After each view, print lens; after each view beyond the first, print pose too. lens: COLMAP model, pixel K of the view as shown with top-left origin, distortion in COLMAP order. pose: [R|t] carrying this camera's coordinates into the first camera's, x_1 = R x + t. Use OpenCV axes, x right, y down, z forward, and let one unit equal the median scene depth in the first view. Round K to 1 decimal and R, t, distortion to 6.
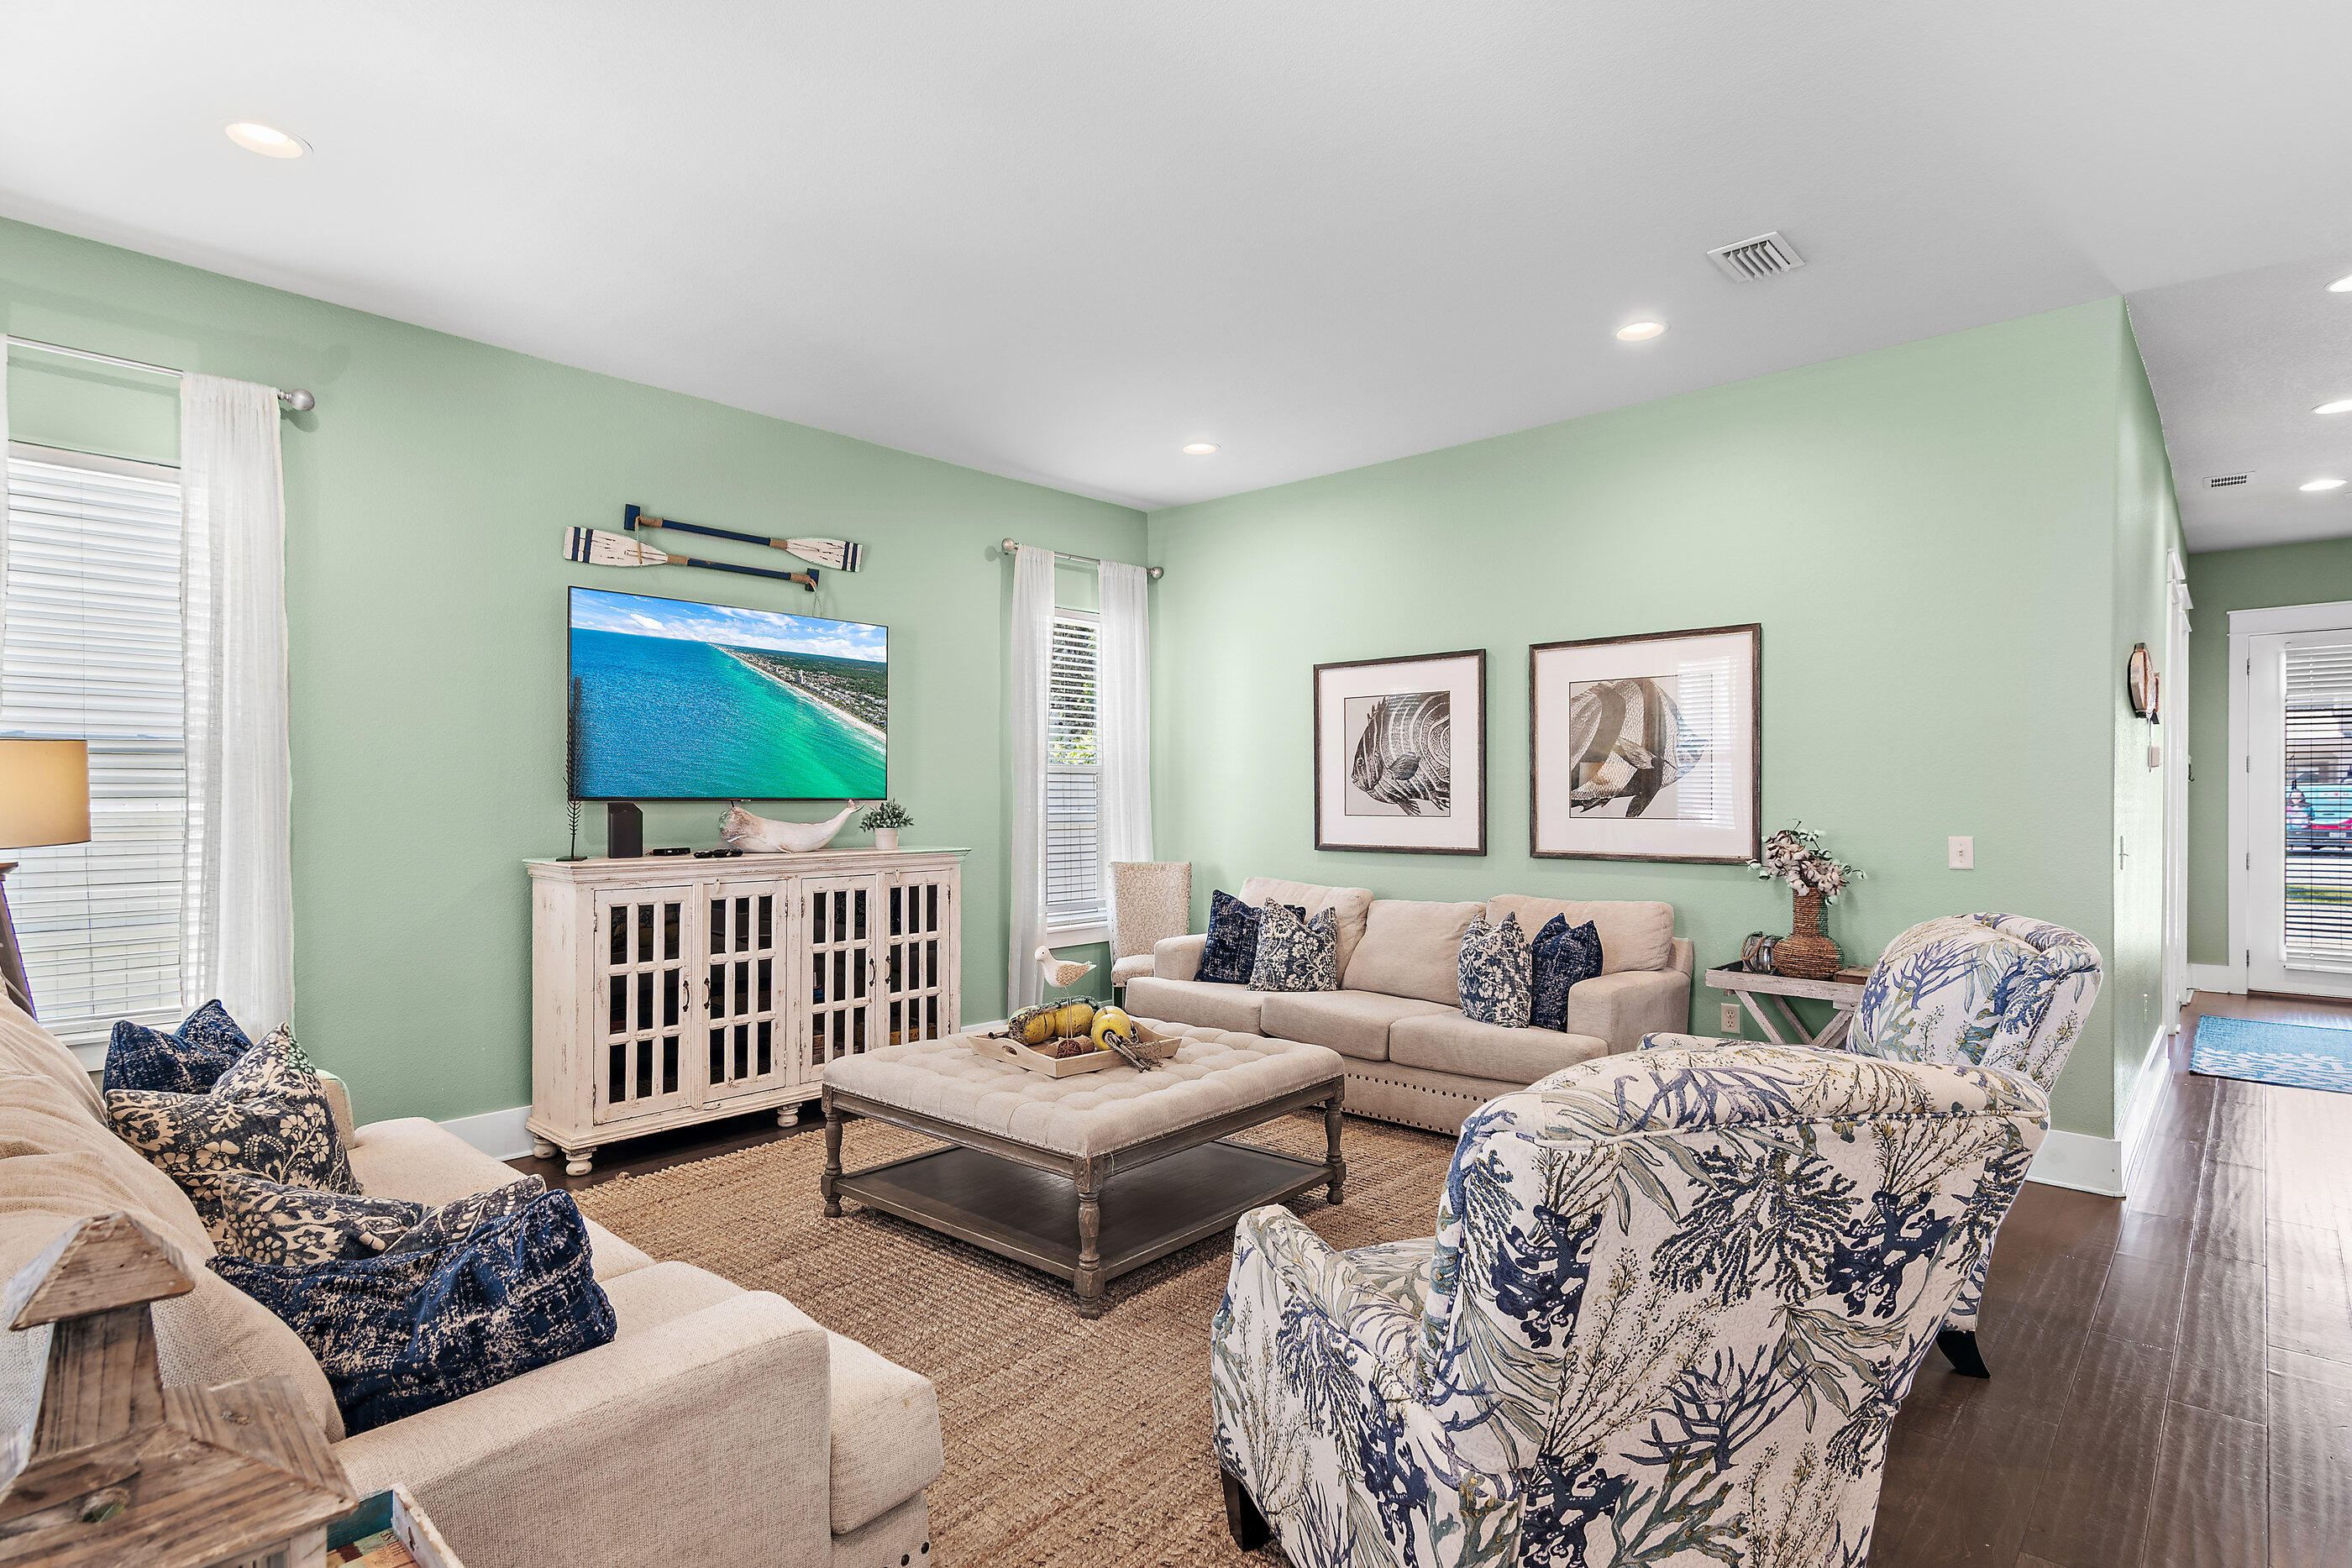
lens RADIAL K [[1184.2, 0, 1154.4], [0, 1184.2, 791.7], [0, 0, 1]] dist [0.016337, 0.000809]
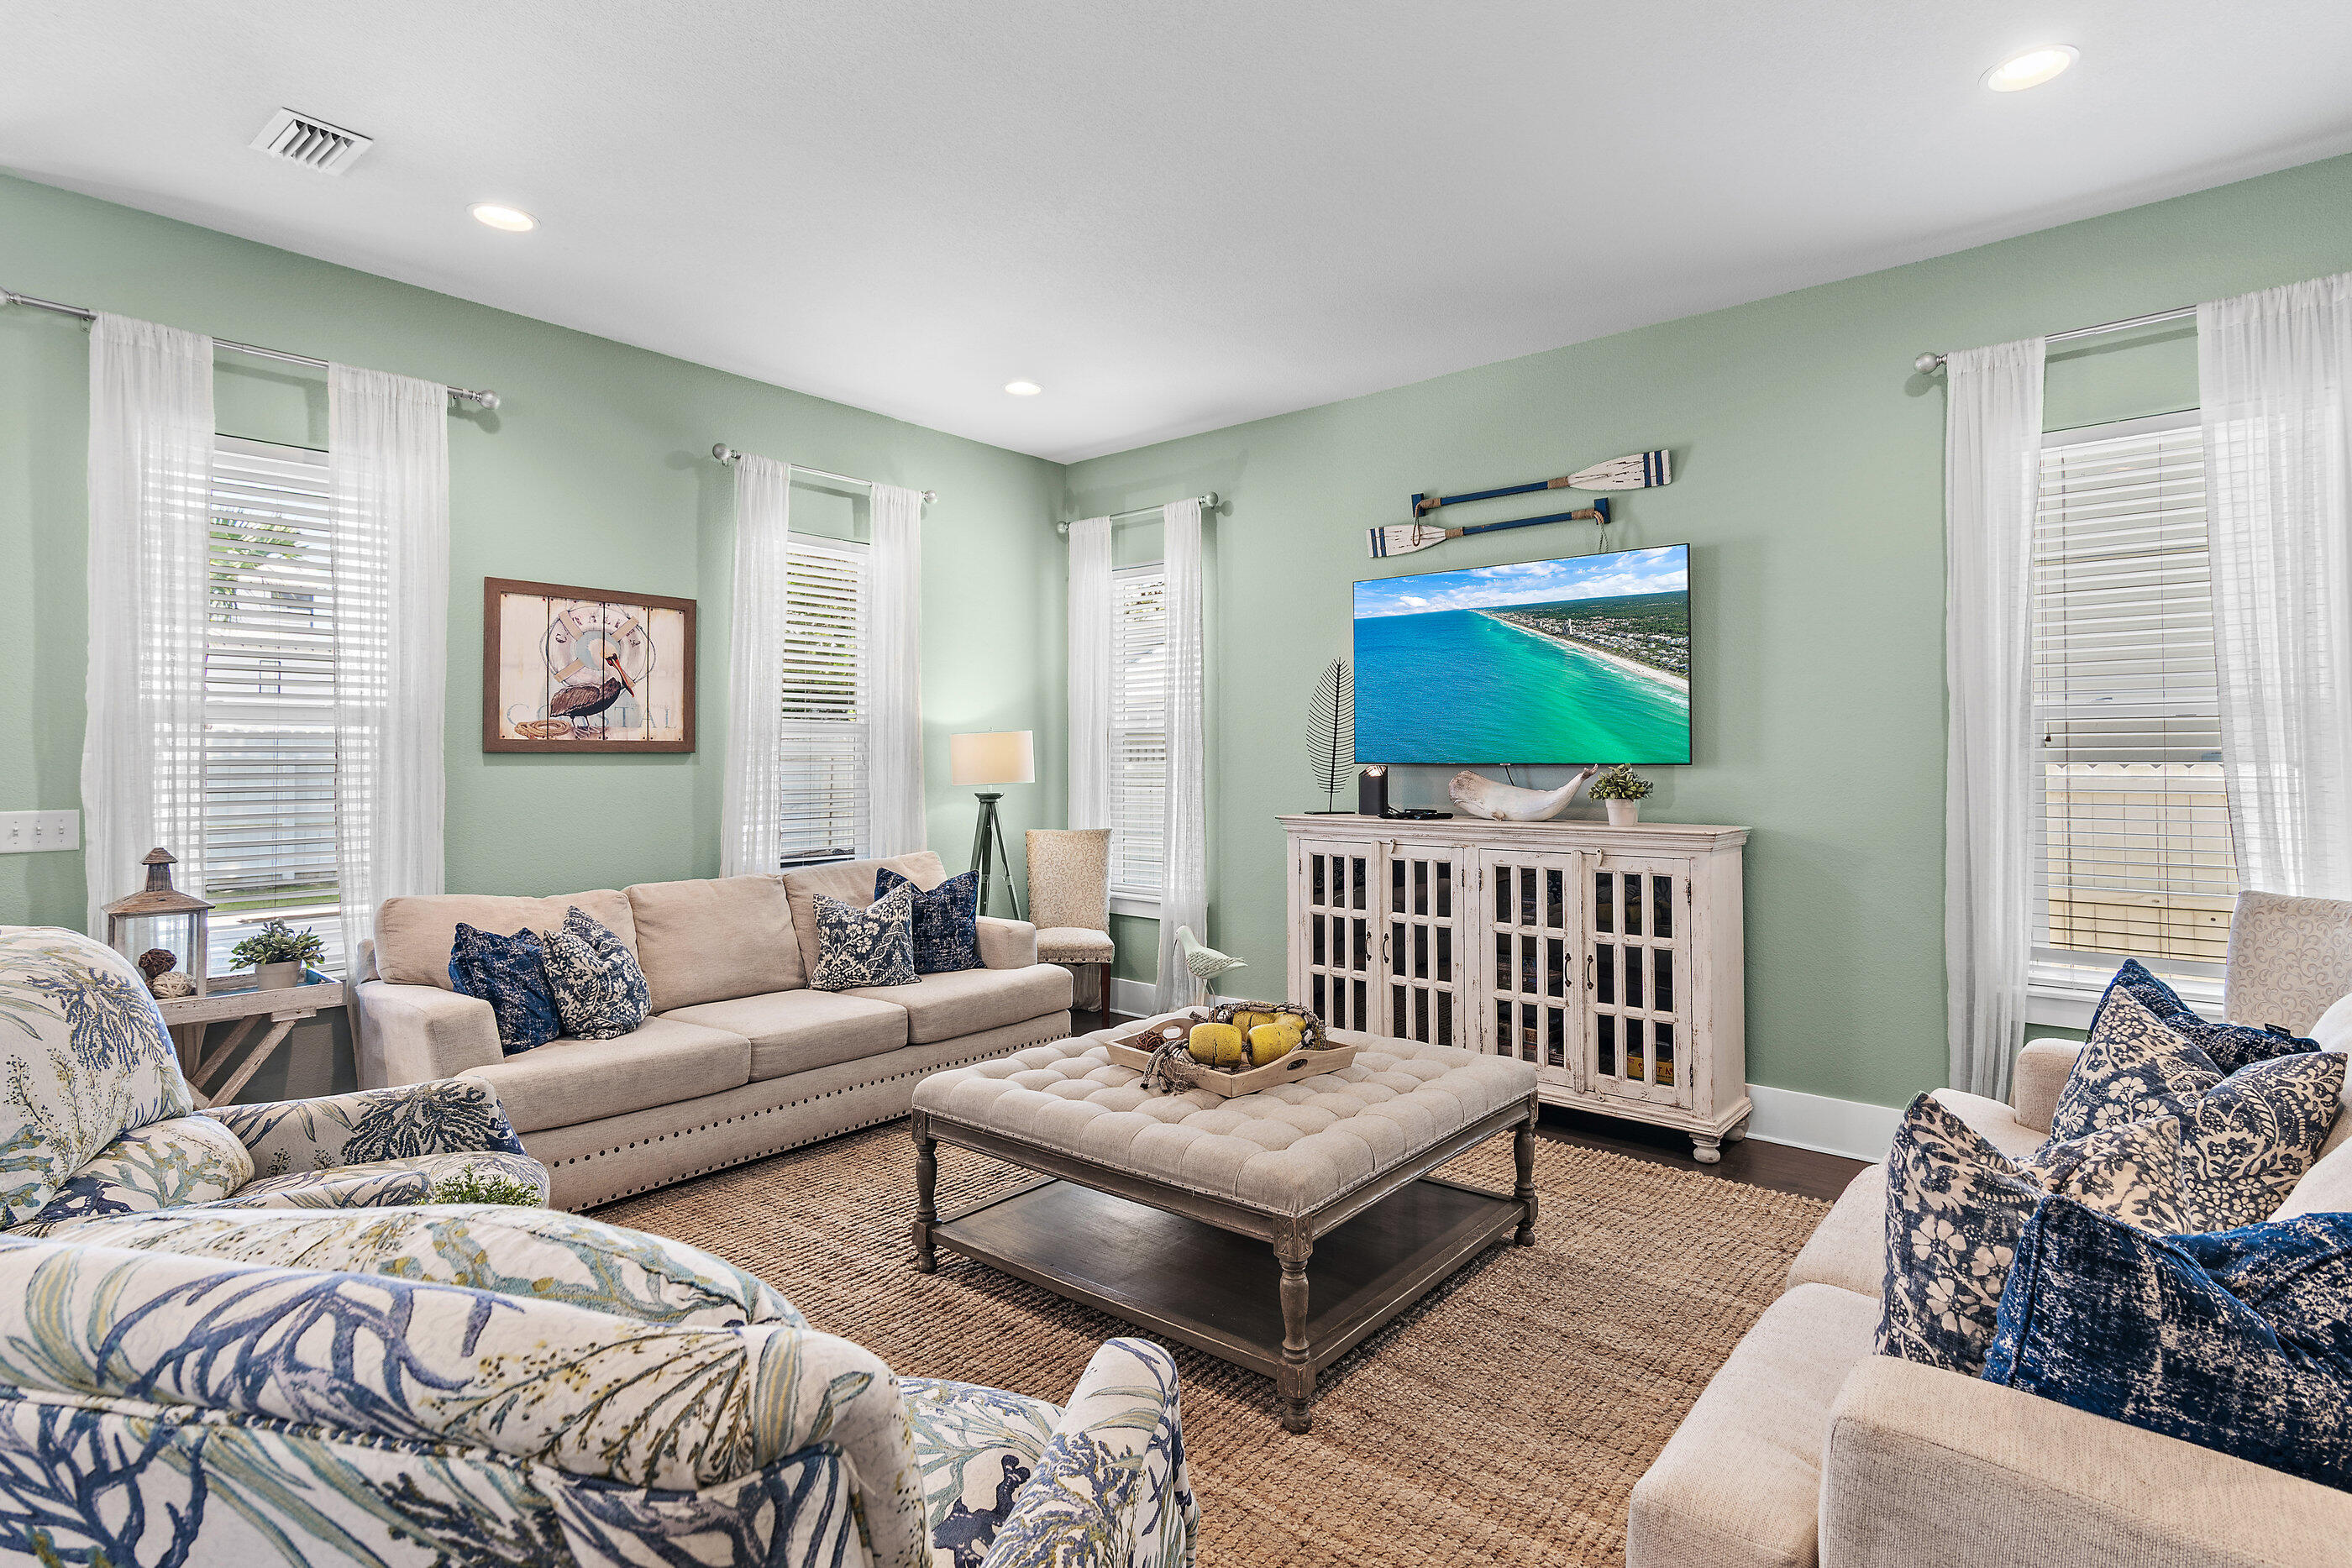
lens RADIAL K [[1184.2, 0, 1210.6], [0, 1184.2, 736.1], [0, 0, 1]] dist [0.016337, 0.000809]
pose [[0.042008, -0.020927, -0.998898, 0.593128], [0.005142, 0.999772, -0.020729, 0.002668], [0.999104, -0.004265, 0.042106, 0.709504]]
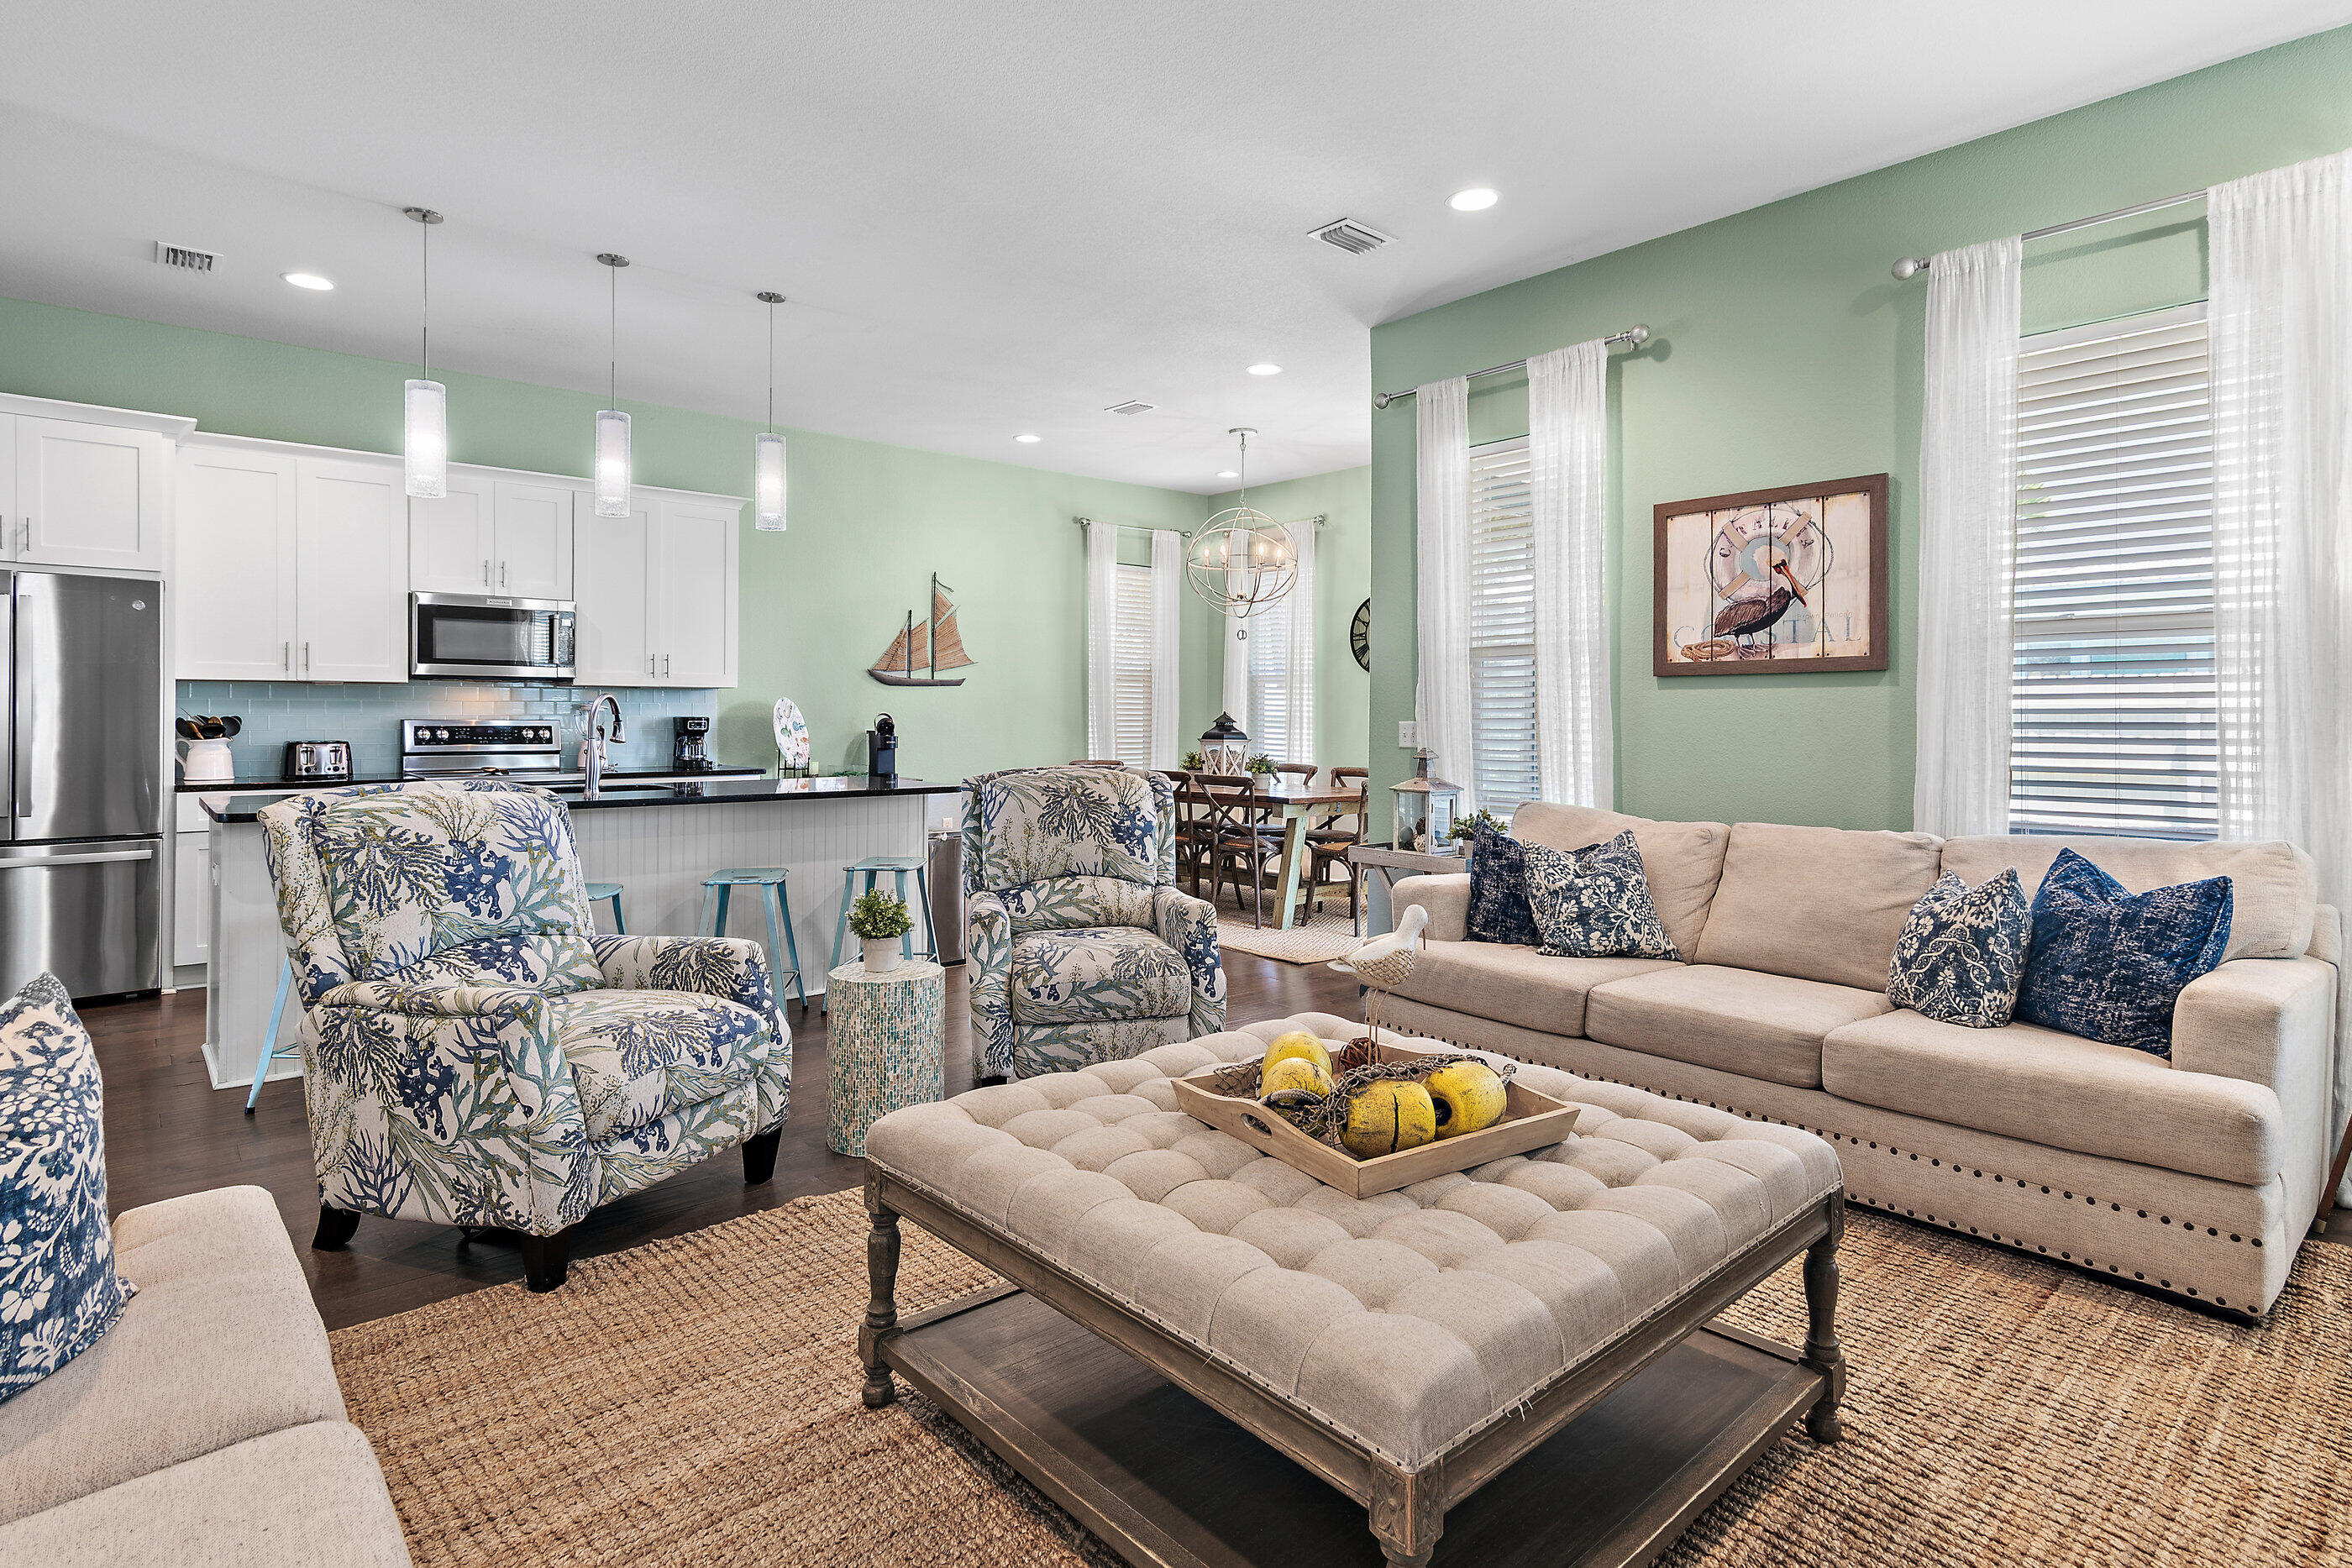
lens RADIAL K [[1184.2, 0, 1168.5], [0, 1184.2, 715.5], [0, 0, 1]] dist [0.016337, 0.000809]
pose [[-0.992469, -0.003662, 0.122439, -0.037835], [-0.004107, 0.999986, -0.003380, 0.027756], [-0.122425, -0.003857, -0.992470, 1.143078]]
